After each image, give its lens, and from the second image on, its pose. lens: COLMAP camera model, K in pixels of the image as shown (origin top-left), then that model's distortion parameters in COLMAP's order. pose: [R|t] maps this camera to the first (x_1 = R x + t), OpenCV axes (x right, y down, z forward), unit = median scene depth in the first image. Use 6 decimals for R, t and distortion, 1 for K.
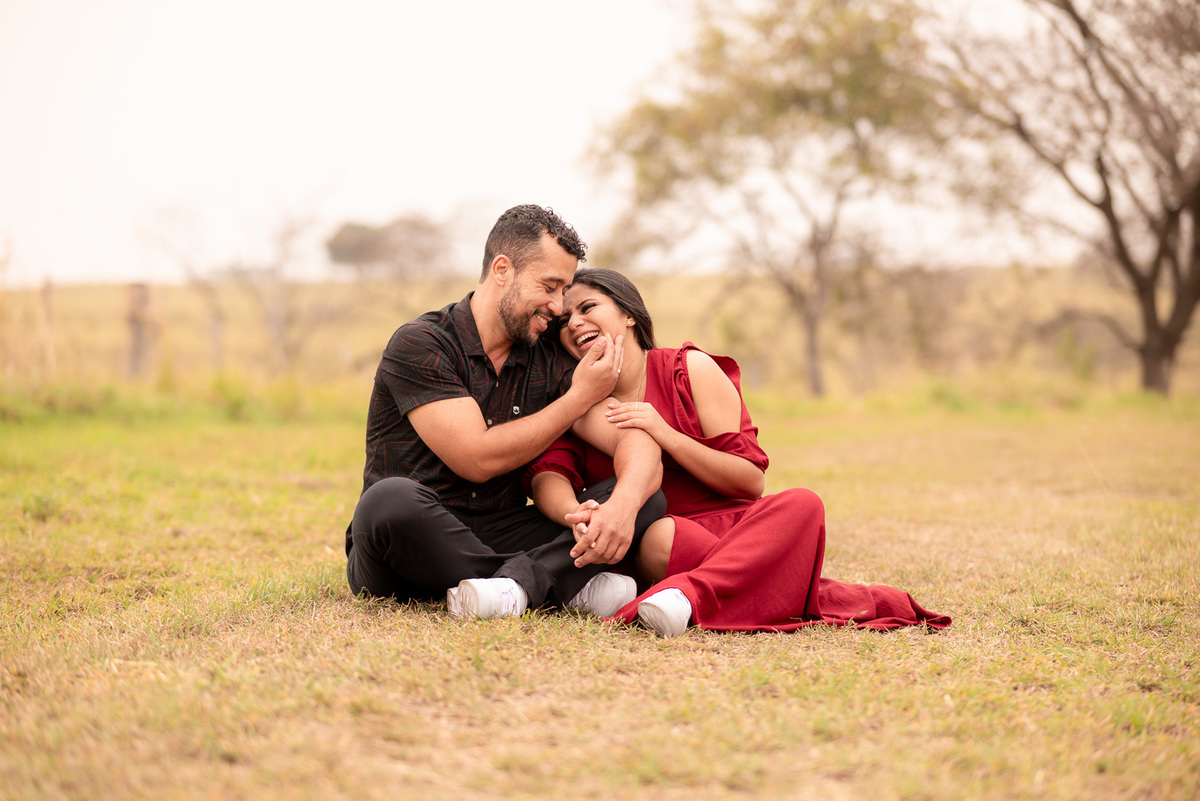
lens RADIAL K [[2923.2, 0, 600.0], [0, 2923.2, 400.5], [0, 0, 1]] dist [0.330060, -0.483325]
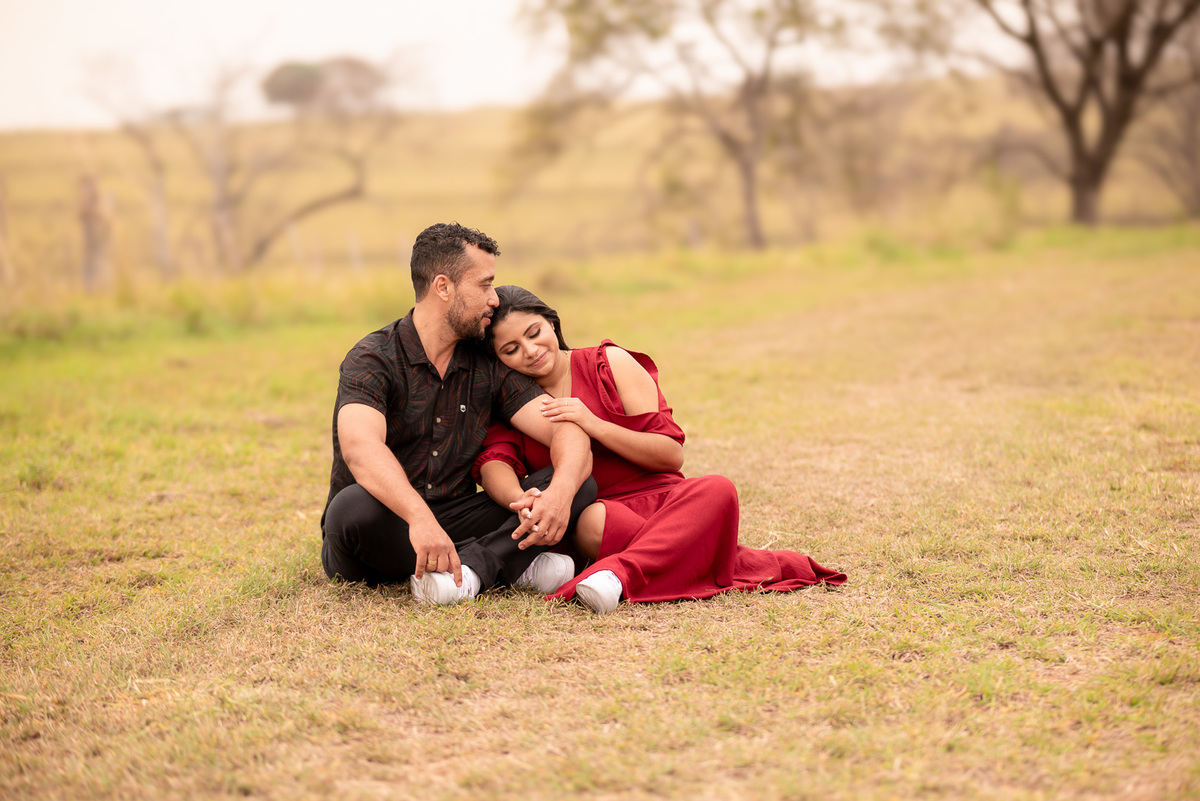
lens RADIAL K [[2908.8, 0, 627.0], [0, 2908.8, 400.2], [0, 0, 1]] dist [0.319466, -0.436204]
pose [[0.998844, -0.040565, 0.025791, 0.006320], [0.038991, 0.997506, 0.058839, -0.068146], [-0.028114, -0.057766, 0.997934, -0.145405]]
